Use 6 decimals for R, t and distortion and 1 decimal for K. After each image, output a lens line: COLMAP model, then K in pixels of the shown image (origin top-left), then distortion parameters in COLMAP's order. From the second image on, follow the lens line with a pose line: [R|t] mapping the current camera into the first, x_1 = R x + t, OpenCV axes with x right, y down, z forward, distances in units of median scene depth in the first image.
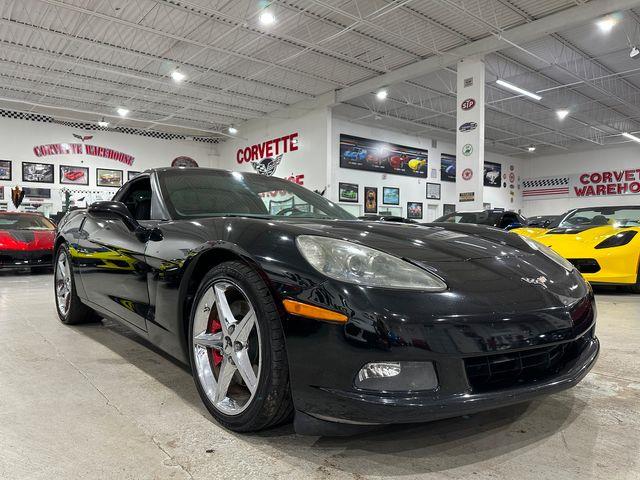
lens RADIAL K [[451.8, 0, 320.9], [0, 451.8, 243.6], [0, 0, 1]] dist [0.030040, -0.040399]
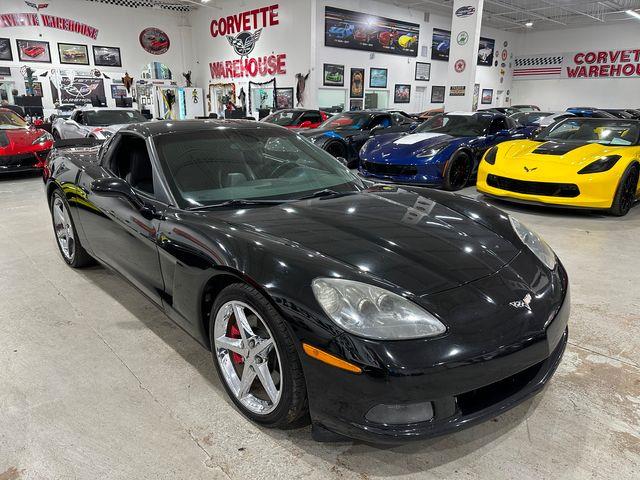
lens RADIAL K [[451.8, 0, 319.3], [0, 451.8, 239.7], [0, 0, 1]] dist [0.030040, -0.040399]
pose [[0.999222, -0.004312, 0.039193, -0.007707], [-0.006402, 0.963068, 0.269182, -0.039163], [-0.038907, -0.269224, 0.962291, -0.002632]]
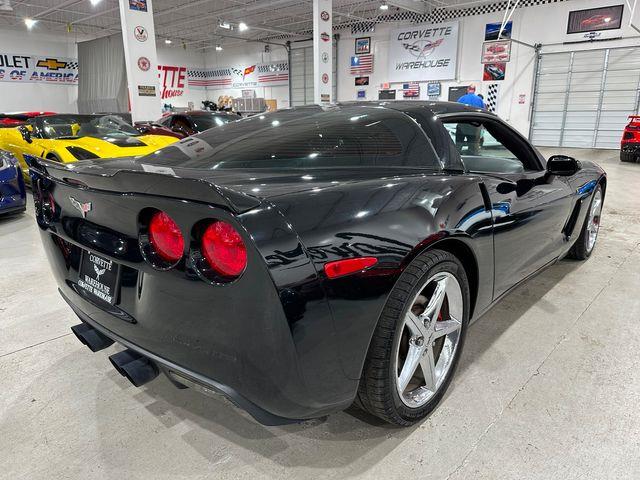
lens RADIAL K [[451.8, 0, 319.6], [0, 451.8, 242.0], [0, 0, 1]] dist [0.030040, -0.040399]
pose [[-0.133643, -0.271275, 0.953178, -0.227117], [0.018625, 0.960949, 0.276098, -0.032750], [-0.990854, 0.054651, -0.123372, 0.273955]]
